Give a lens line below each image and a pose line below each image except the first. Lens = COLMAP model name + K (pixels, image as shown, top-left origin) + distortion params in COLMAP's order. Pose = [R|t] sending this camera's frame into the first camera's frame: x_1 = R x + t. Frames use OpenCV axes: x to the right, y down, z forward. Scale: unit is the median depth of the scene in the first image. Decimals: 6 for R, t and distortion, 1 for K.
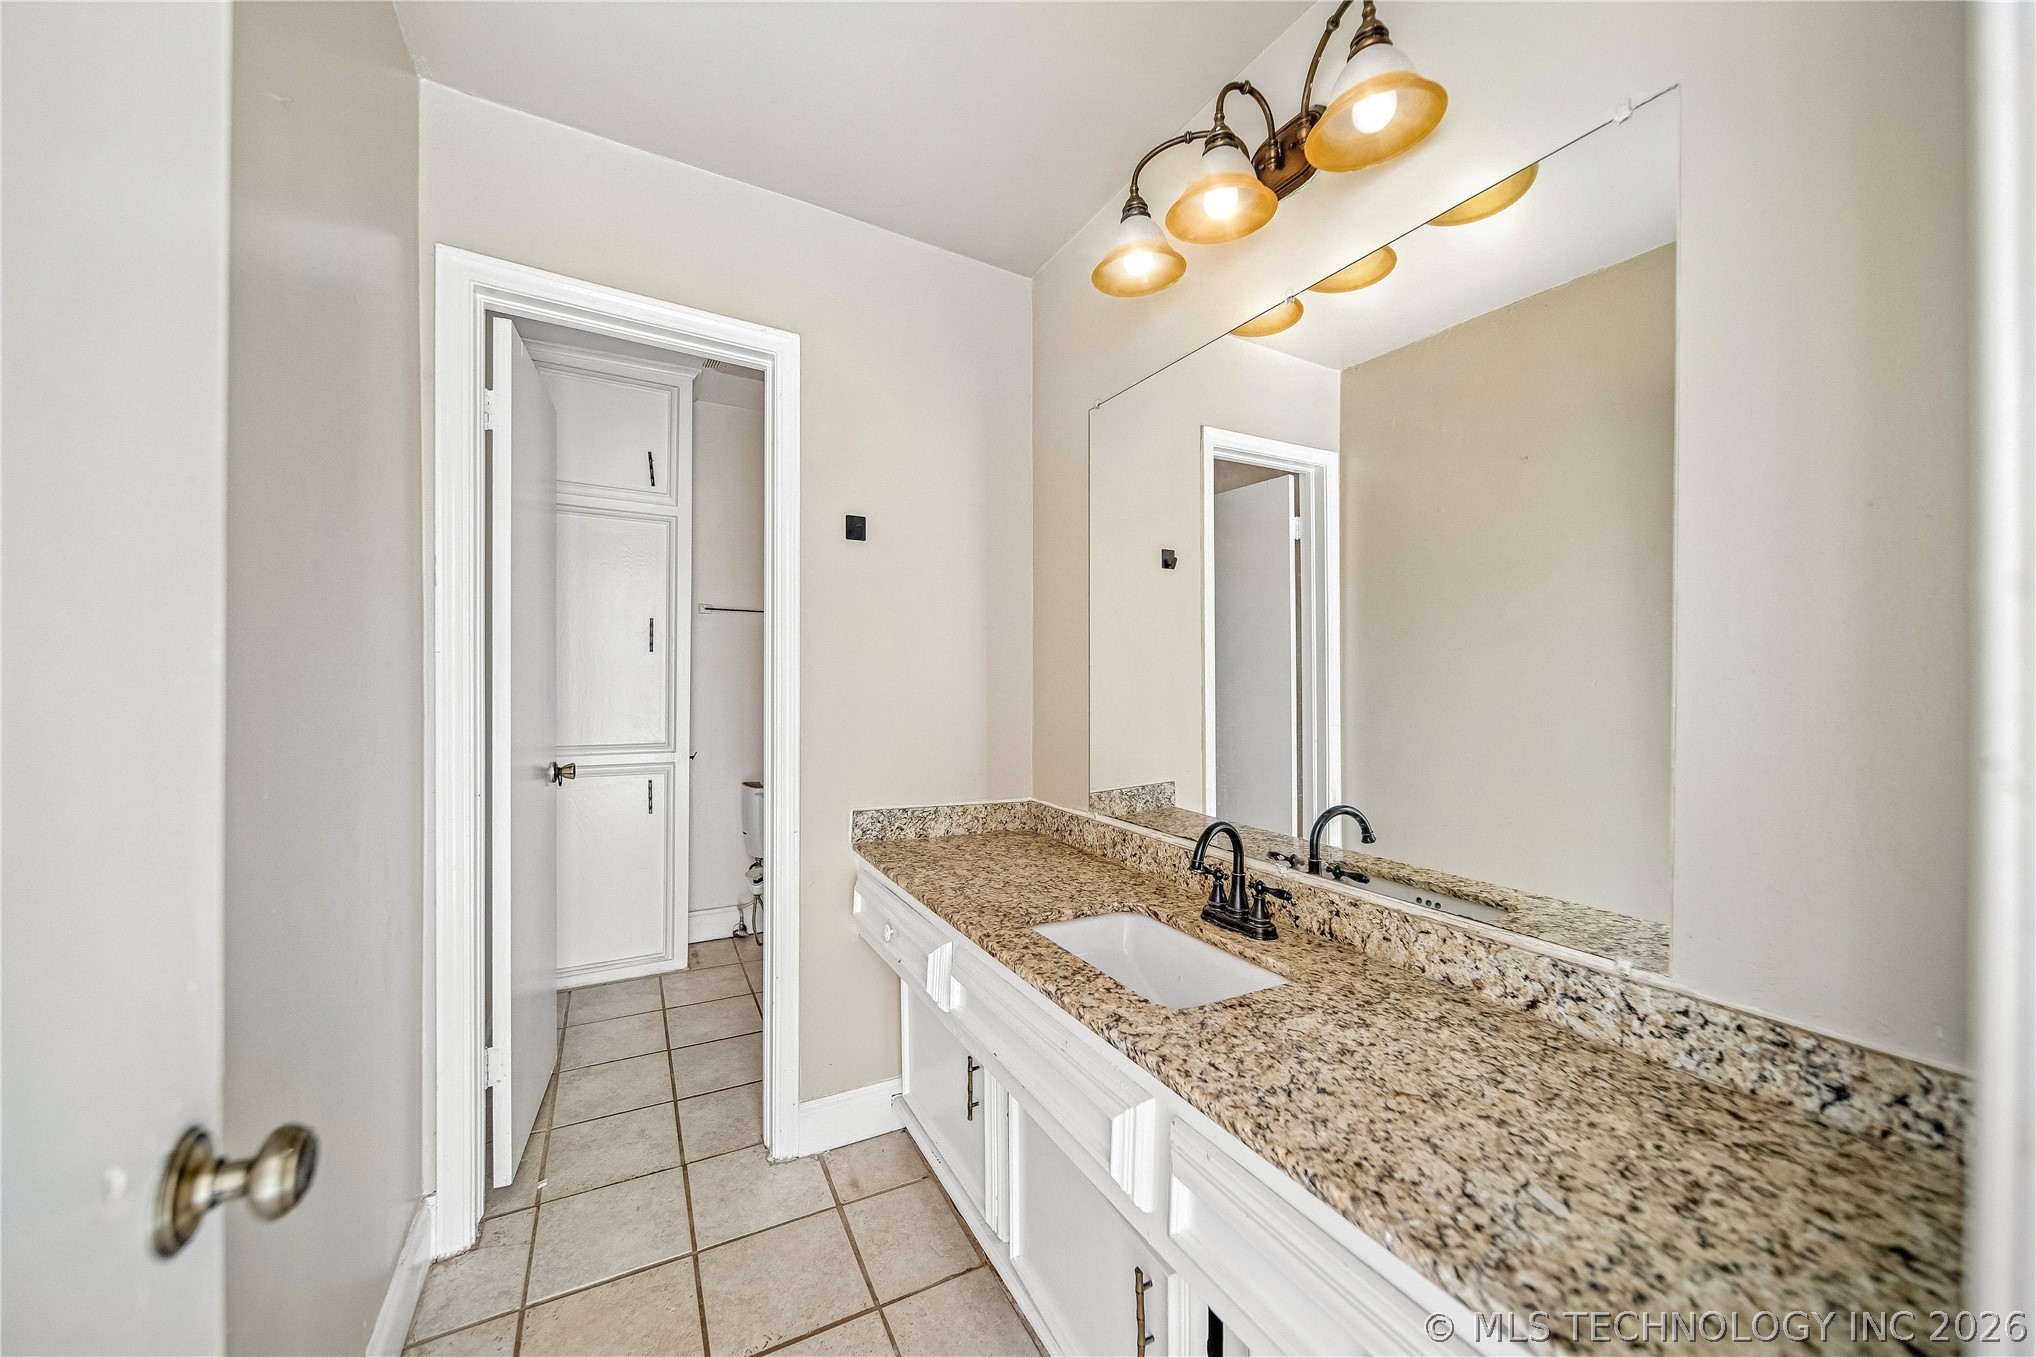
lens RADIAL K [[727.6, 0, 1020.4], [0, 727.6, 674.3], [0, 0, 1]] dist [-0.000522, -0.000444]
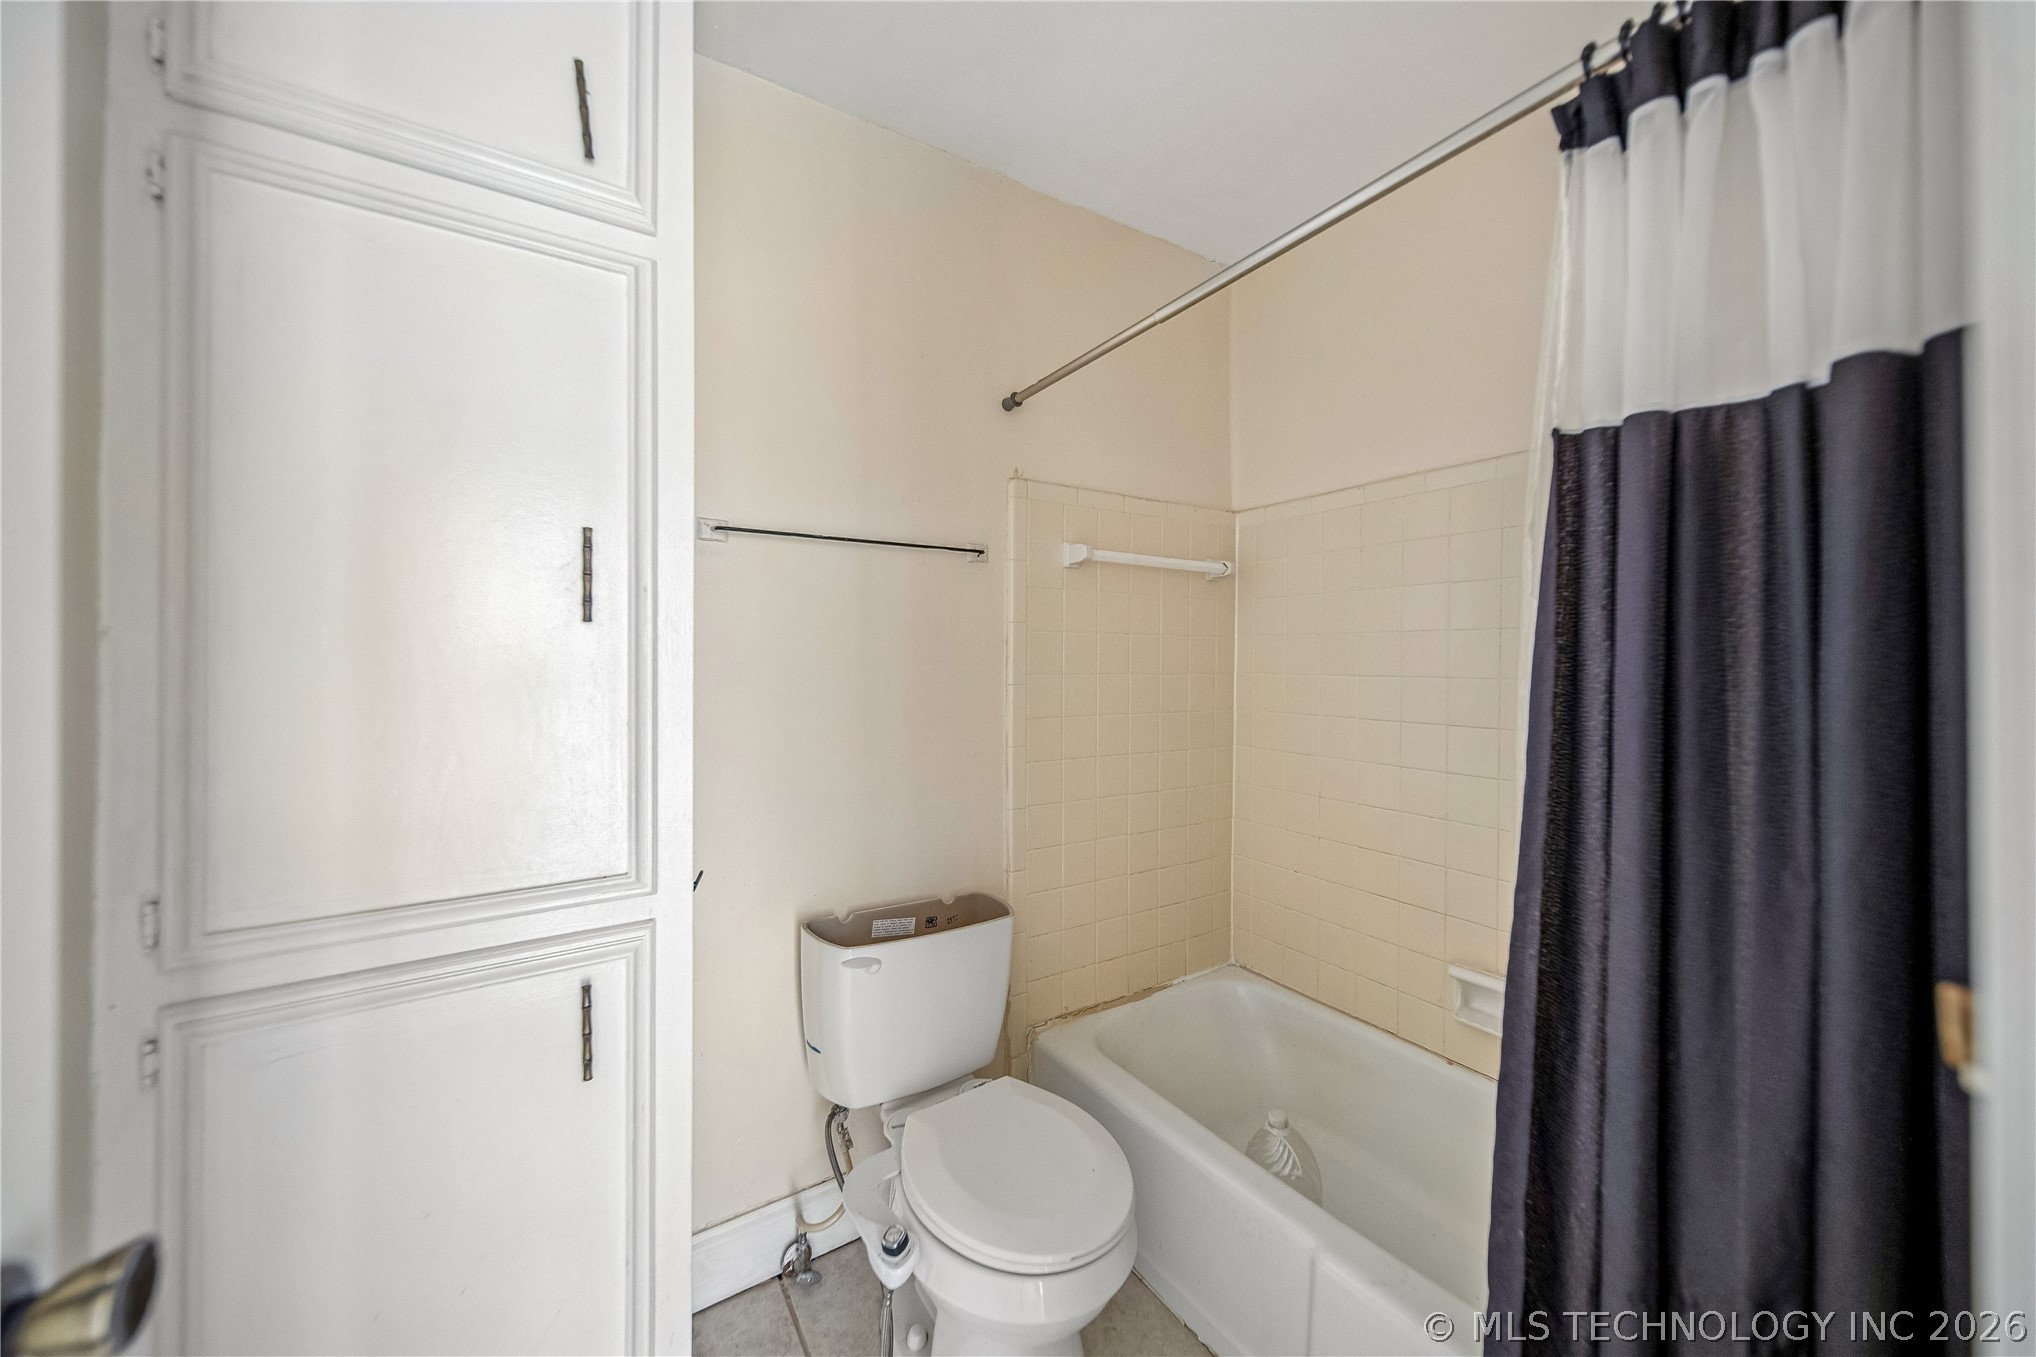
lens RADIAL K [[727.6, 0, 1013.1], [0, 727.6, 675.3], [0, 0, 1]] dist [-0.000522, -0.000444]
pose [[0.996933, -0.002513, 0.078213, -0.322620], [0.002047, 0.999980, 0.006034, -0.005776], [-0.078227, -0.005856, 0.996918, 0.619069]]
